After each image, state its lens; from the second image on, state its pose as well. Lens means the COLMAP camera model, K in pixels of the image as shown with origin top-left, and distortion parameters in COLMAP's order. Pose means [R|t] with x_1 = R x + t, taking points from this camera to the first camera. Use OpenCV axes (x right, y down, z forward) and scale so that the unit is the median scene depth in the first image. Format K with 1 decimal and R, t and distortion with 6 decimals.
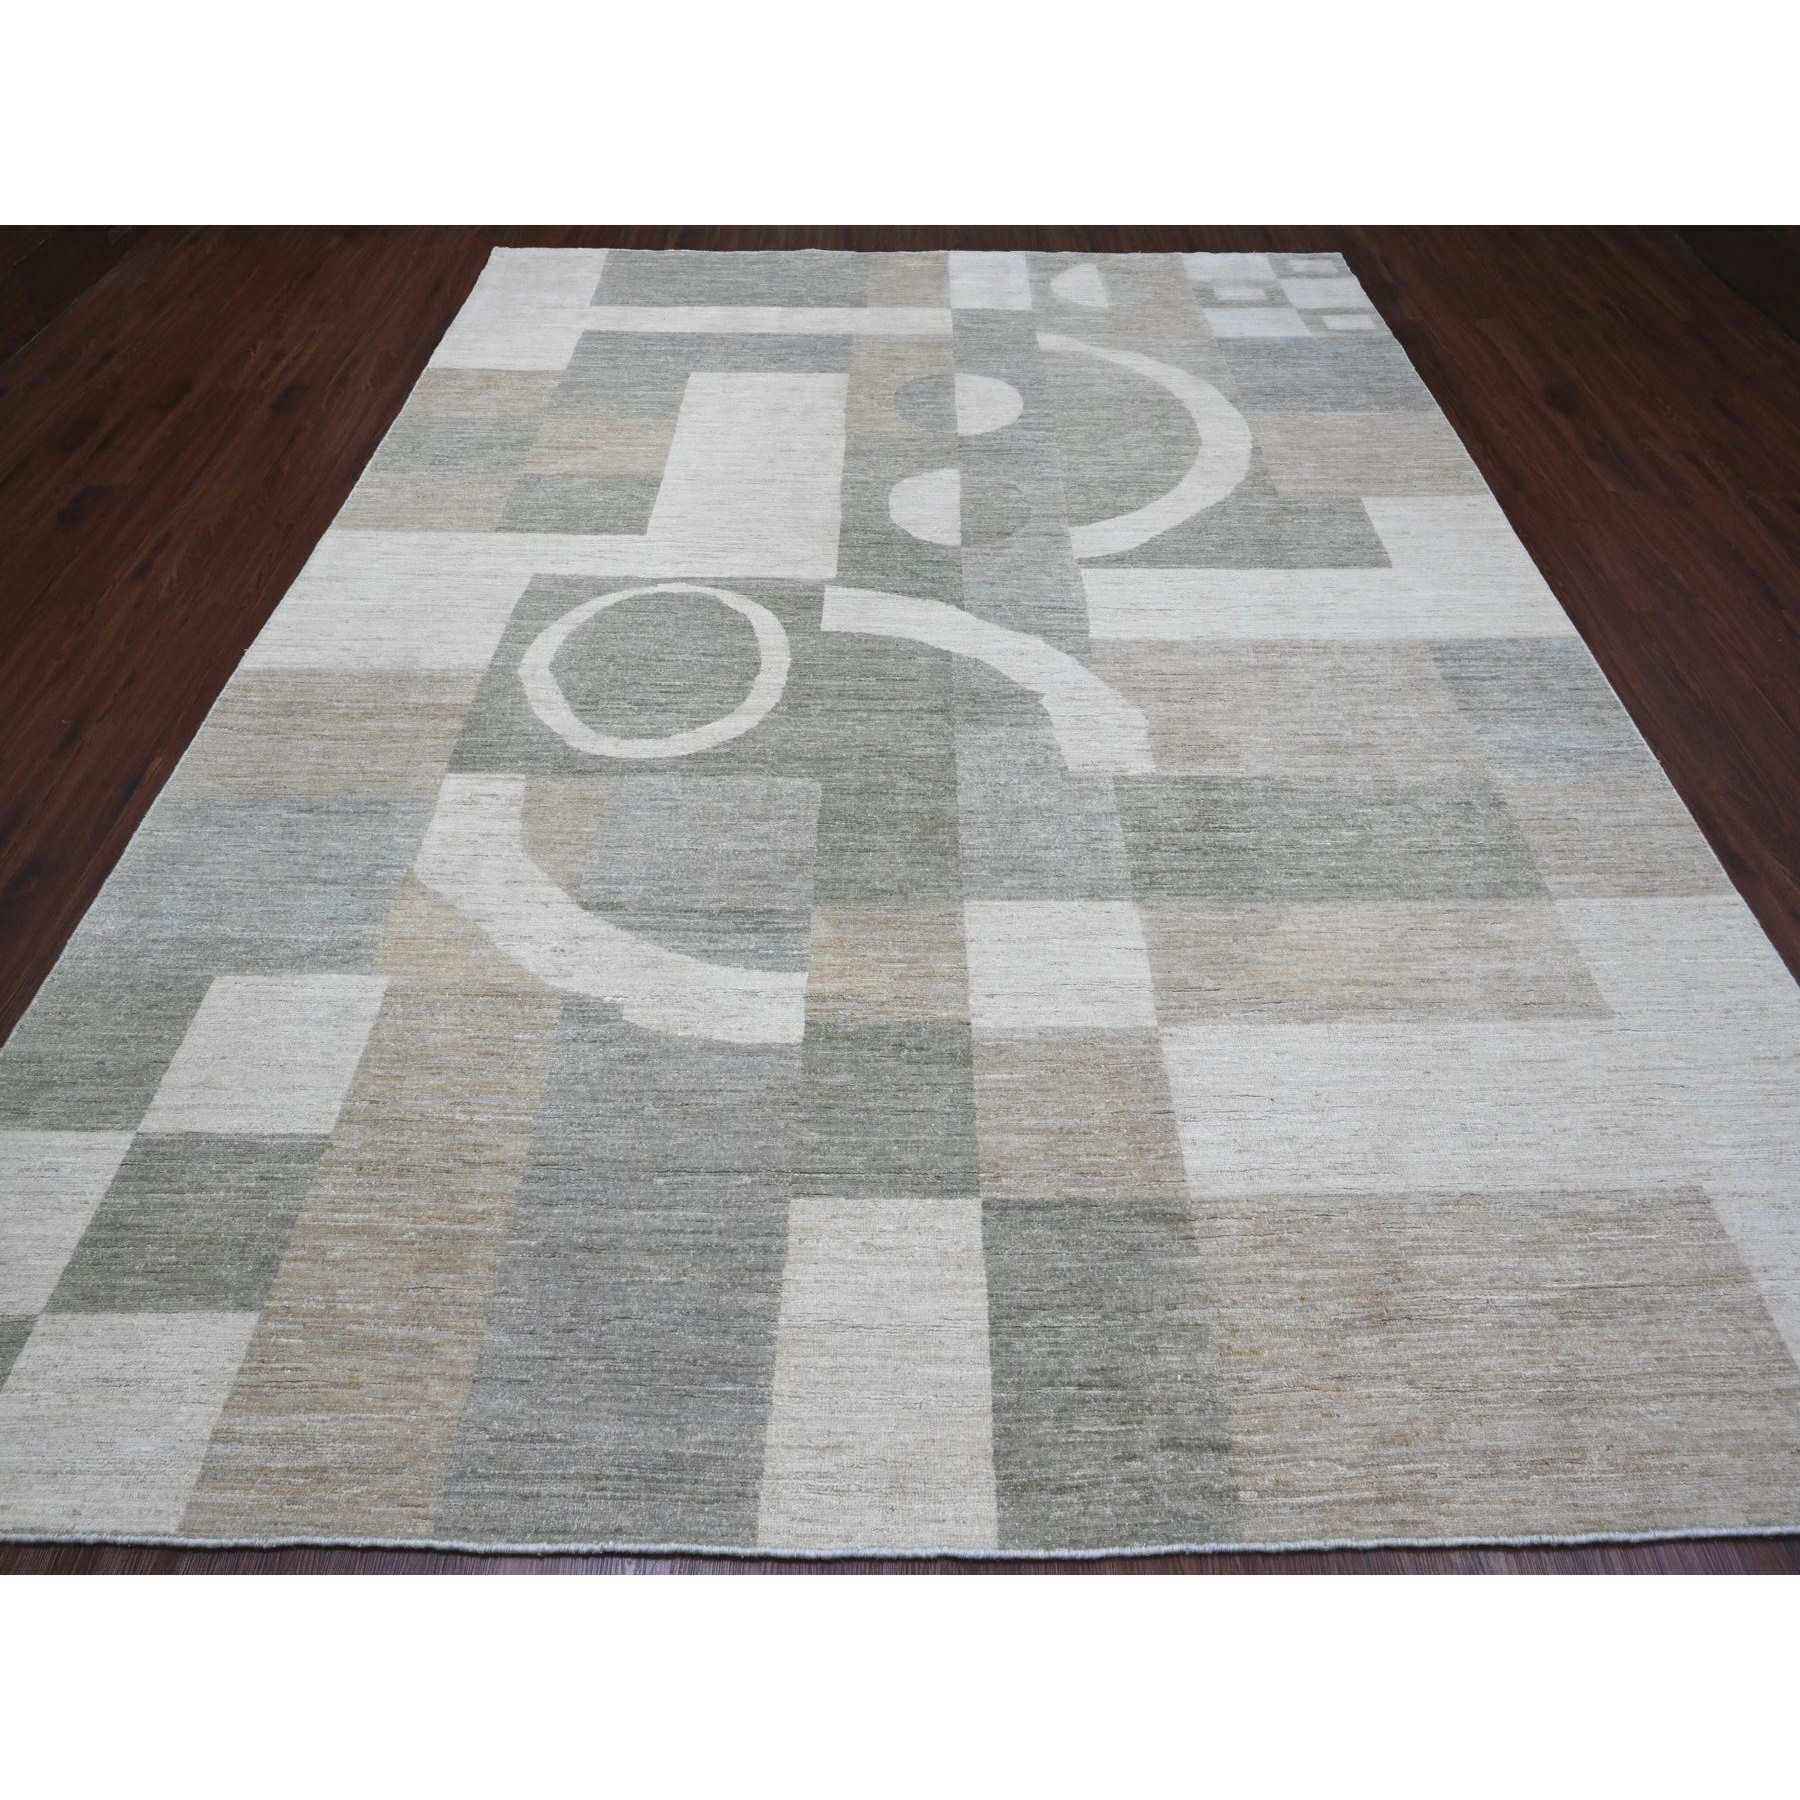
lens RADIAL K [[1052.9, 0, 900.0], [0, 1052.9, 900.0], [0, 0, 1]] dist [-0.008211, 0.001008]
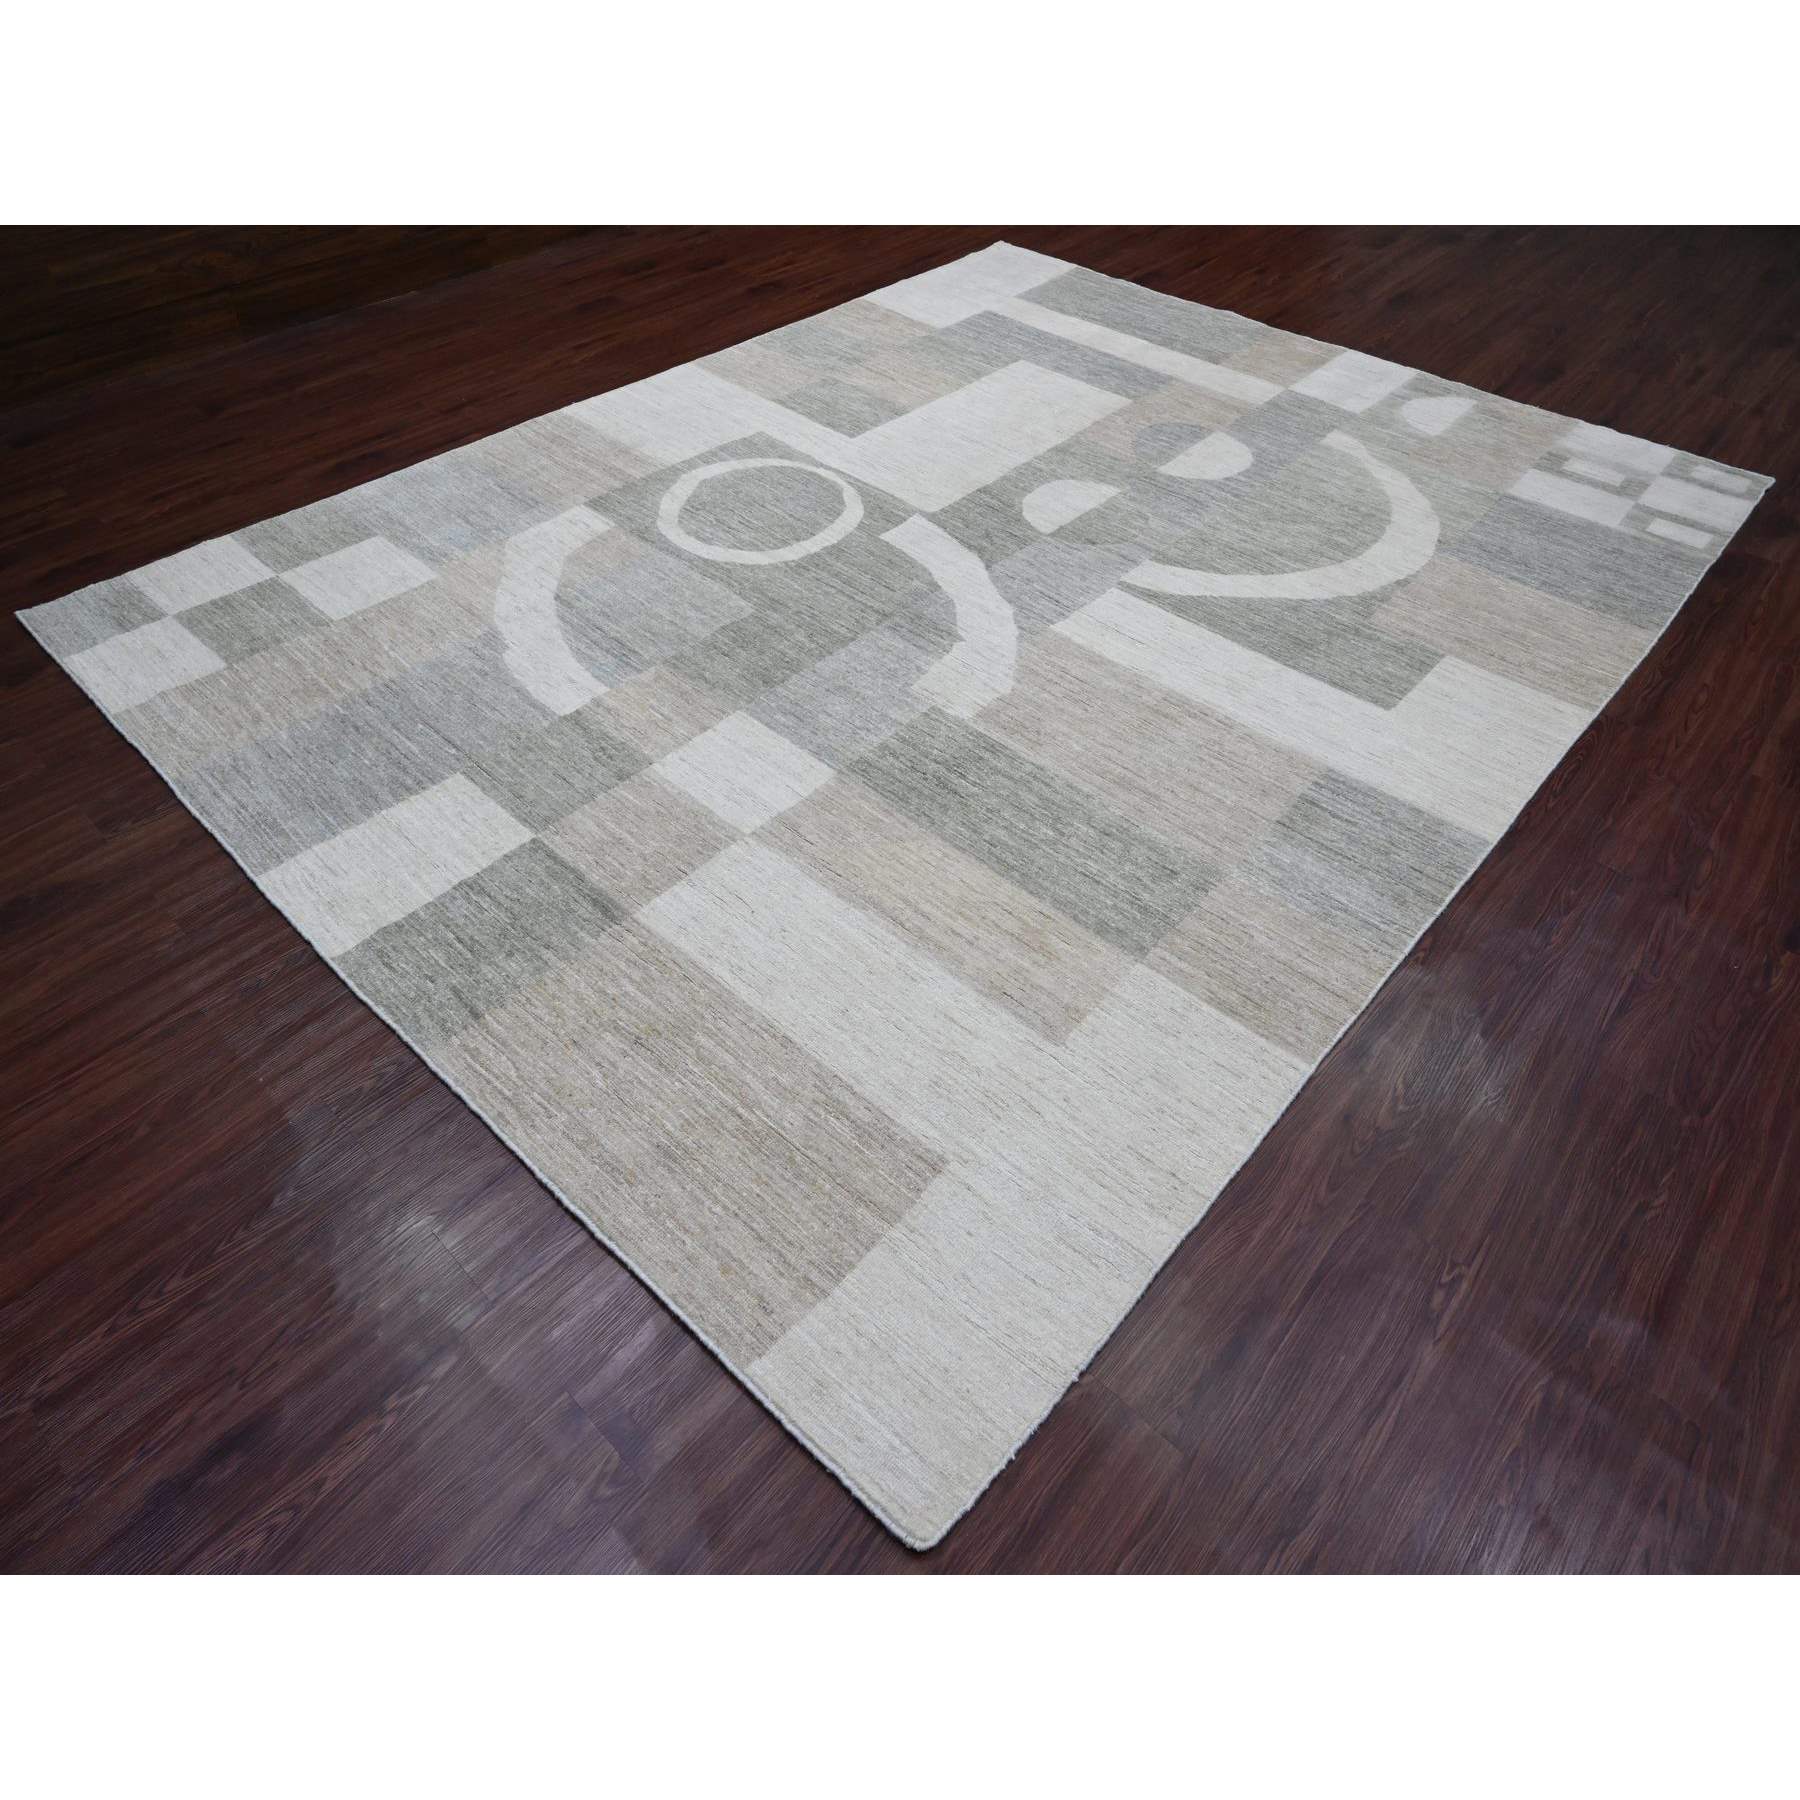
lens RADIAL K [[1052.9, 0, 900.0], [0, 1052.9, 900.0], [0, 0, 1]] dist [-0.008211, 0.001008]
pose [[0.739586, 0.508698, -0.440725, 0.726240], [-0.533089, 0.842472, 0.077823, -0.006176], [0.410887, 0.177389, 0.894262, -0.020128]]
